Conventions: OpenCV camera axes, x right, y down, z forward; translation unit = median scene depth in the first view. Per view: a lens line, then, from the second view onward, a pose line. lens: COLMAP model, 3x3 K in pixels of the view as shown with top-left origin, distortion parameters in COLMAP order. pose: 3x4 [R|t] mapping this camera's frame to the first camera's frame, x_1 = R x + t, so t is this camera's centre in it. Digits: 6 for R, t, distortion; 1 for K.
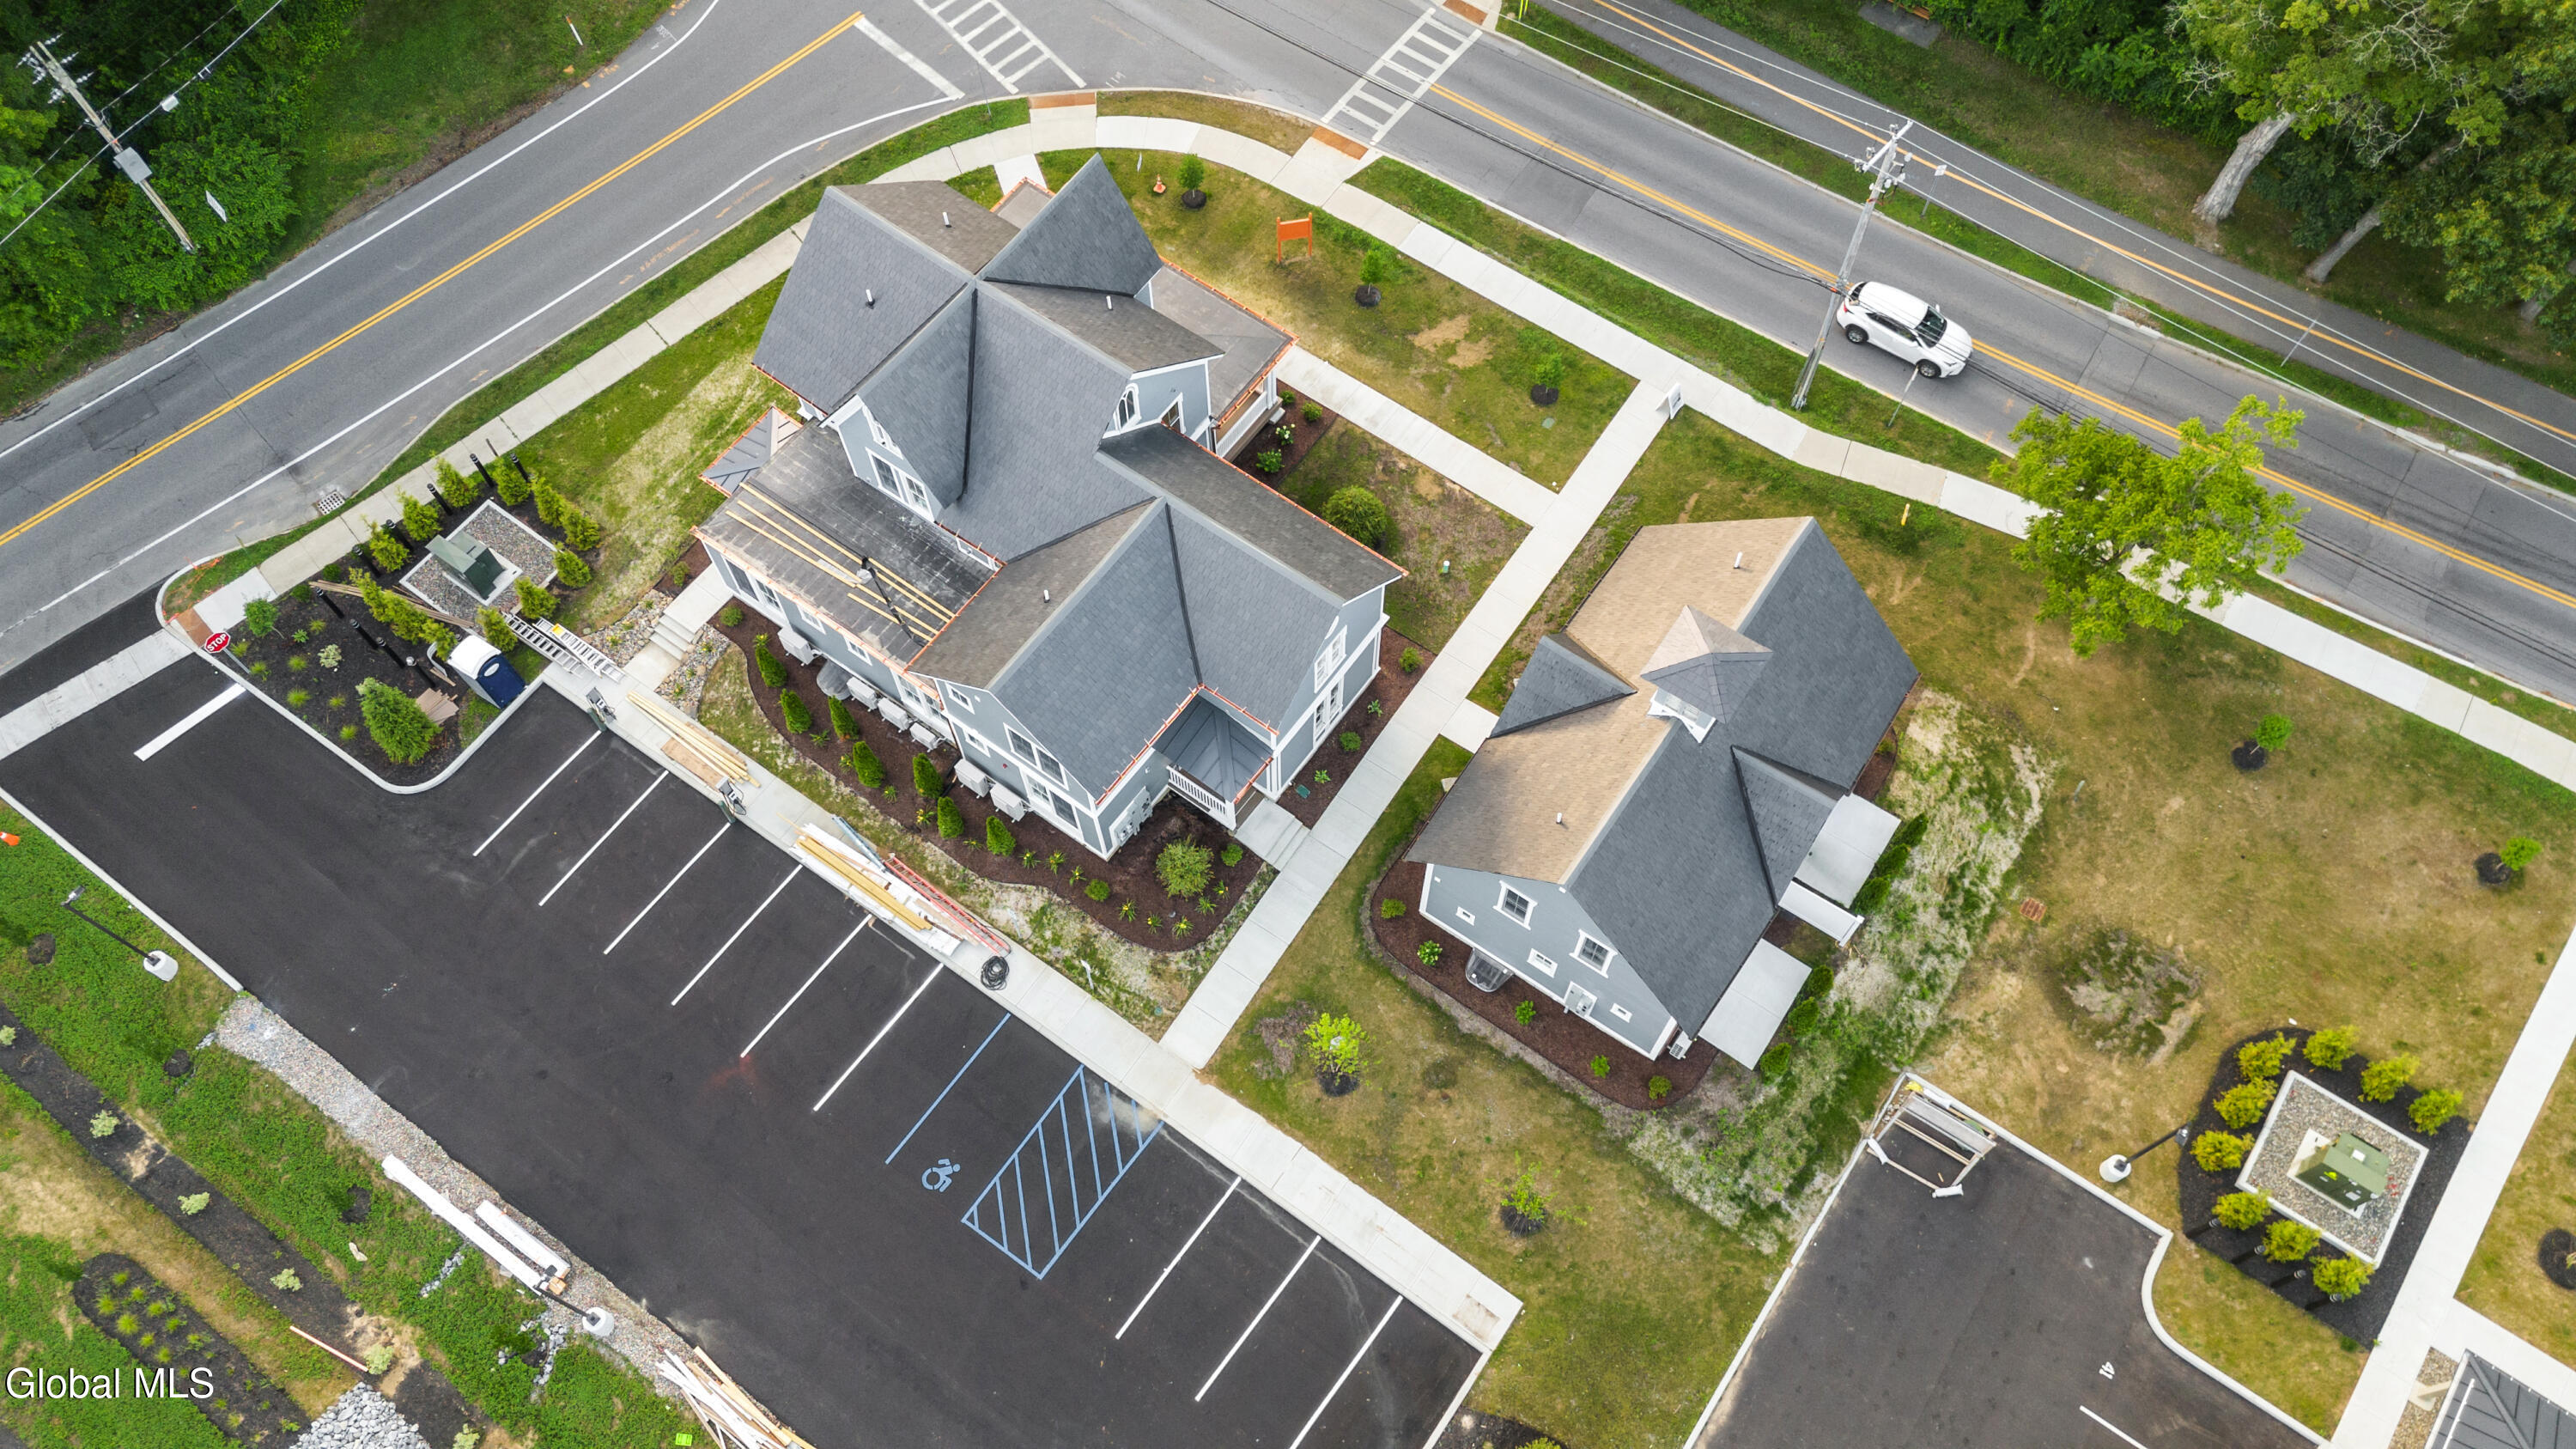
lens RADIAL K [[1853.6, 0, 1288.0], [0, 1853.6, 724.5], [0, 0, 1]] dist [0.097211, -0.133028]
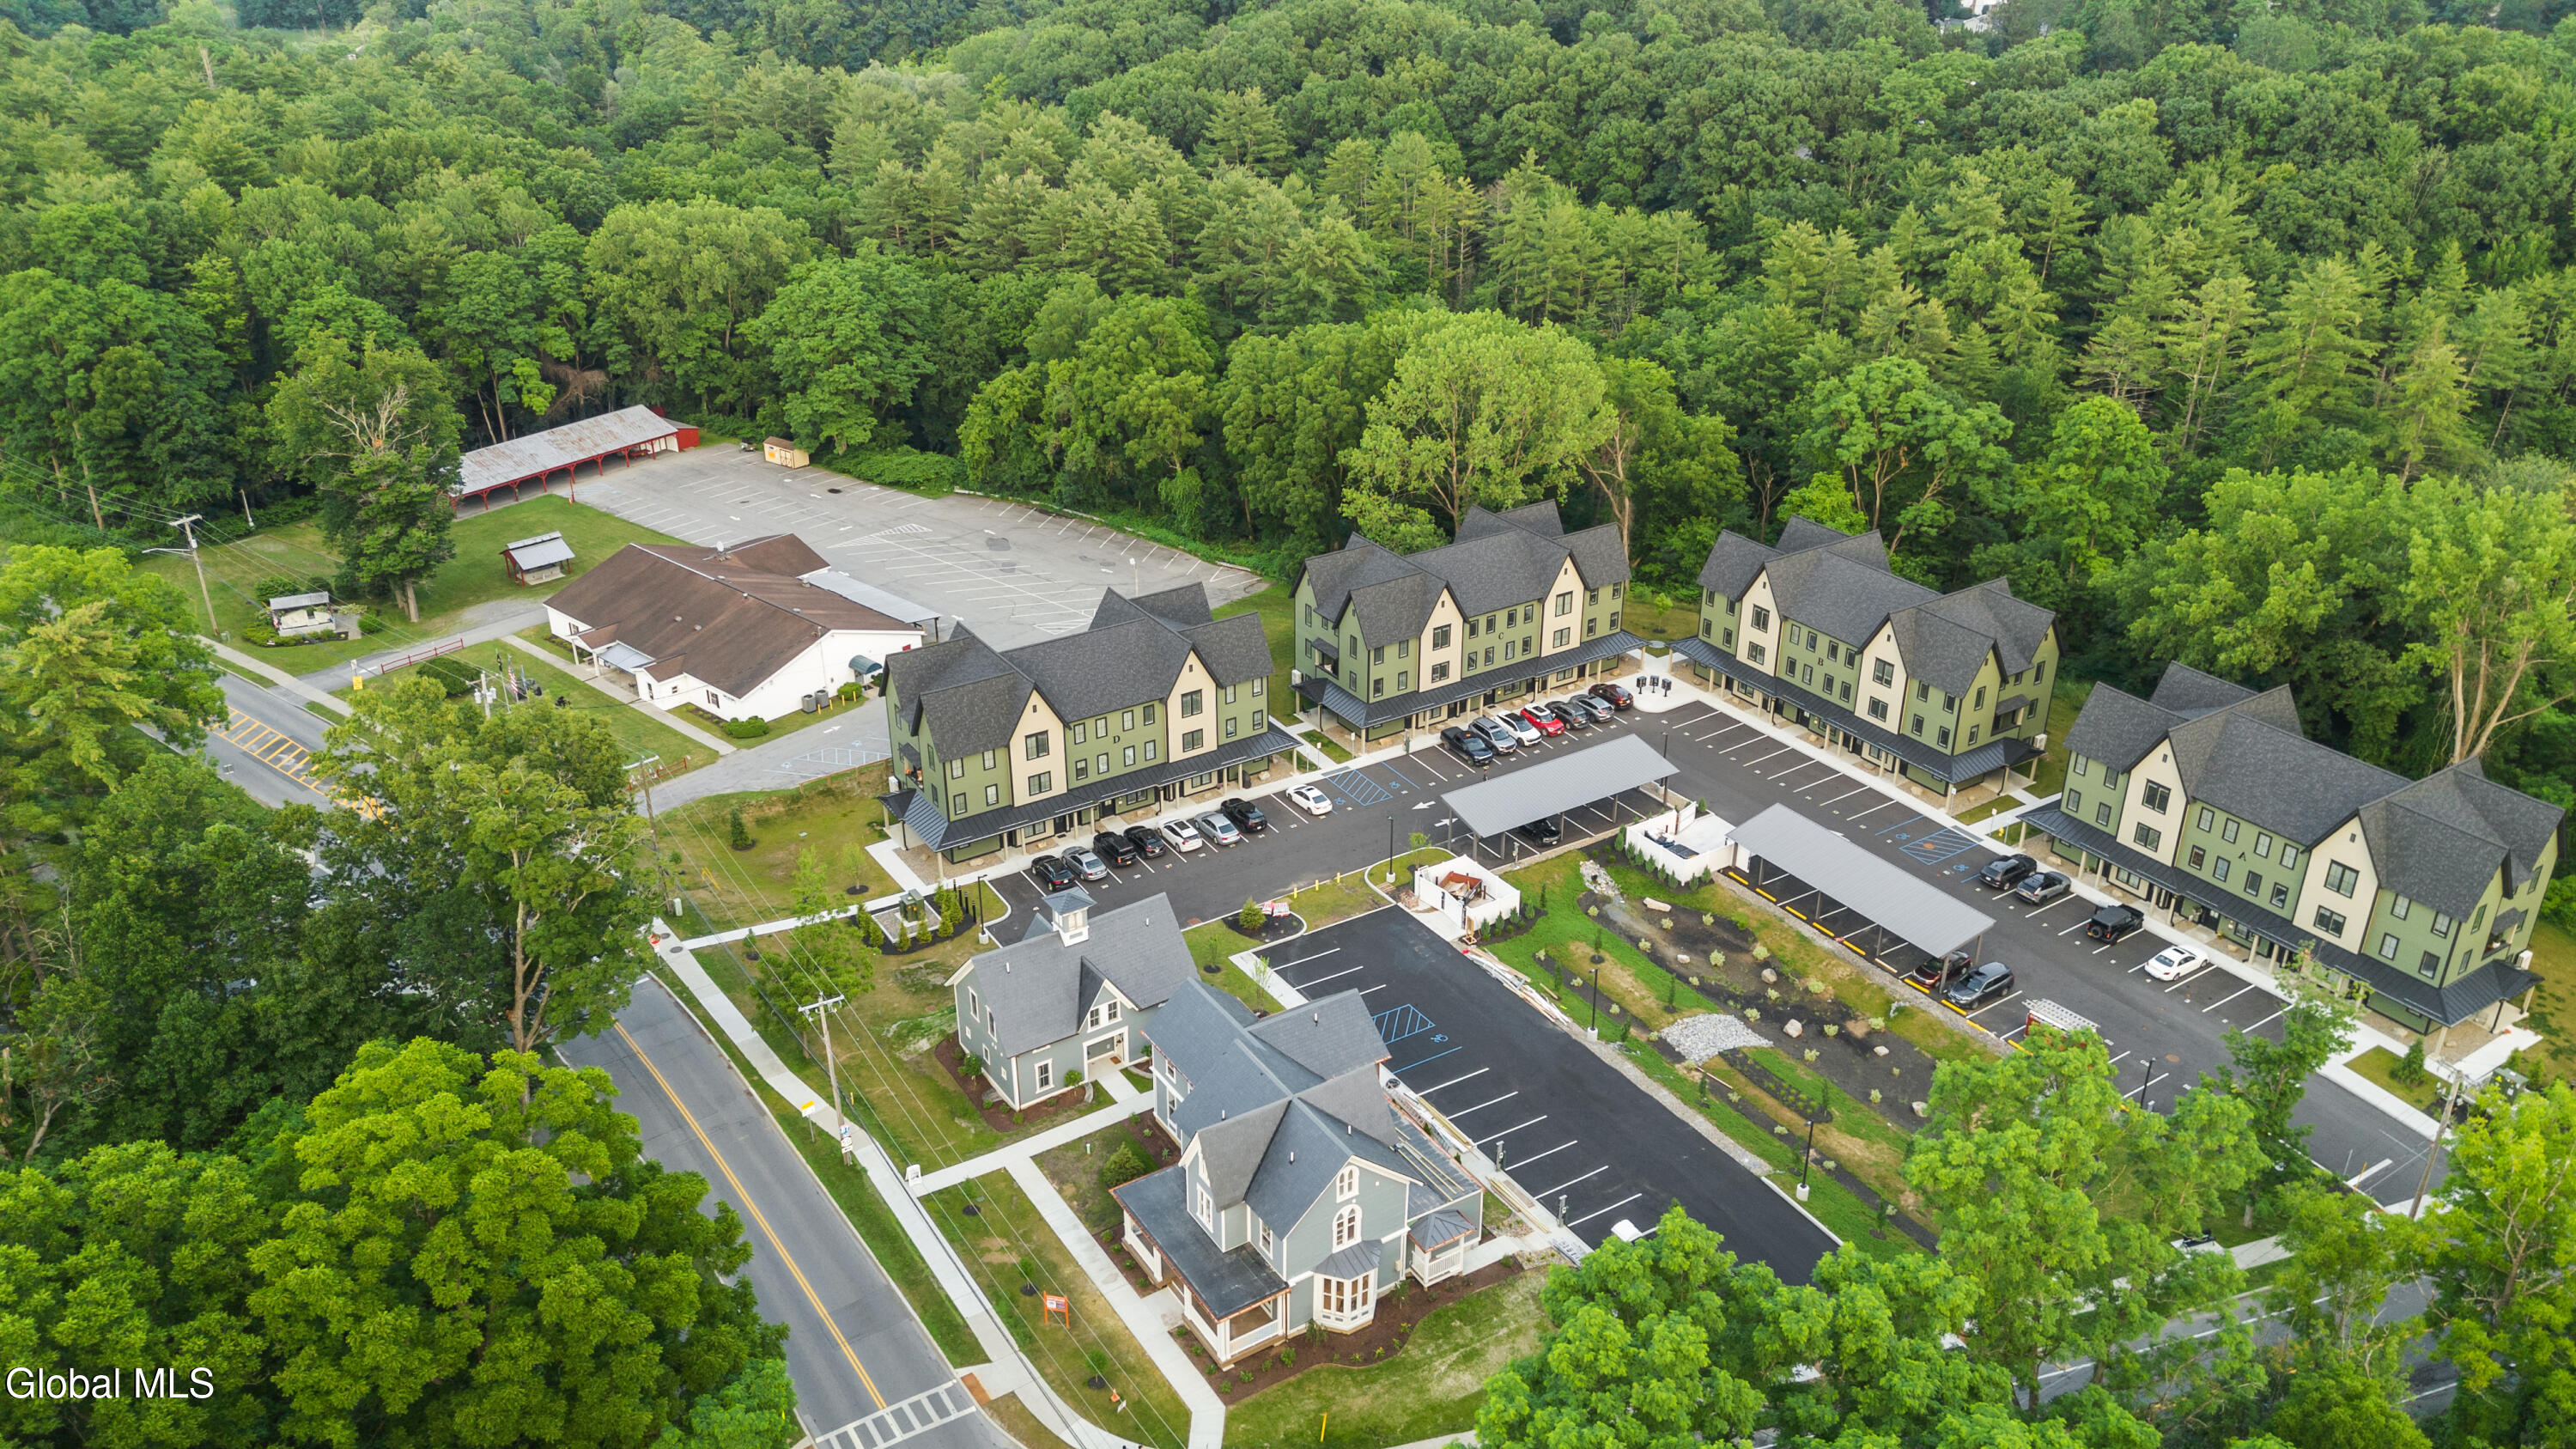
lens RADIAL K [[1853.6, 0, 1288.0], [0, 1853.6, 724.5], [0, 0, 1]] dist [0.097211, -0.133028]
pose [[-0.928068, -0.159736, 0.336414, -0.651109], [0.335162, 0.035540, 0.941490, -1.782597], [-0.162346, 0.986520, 0.020553, 0.557345]]
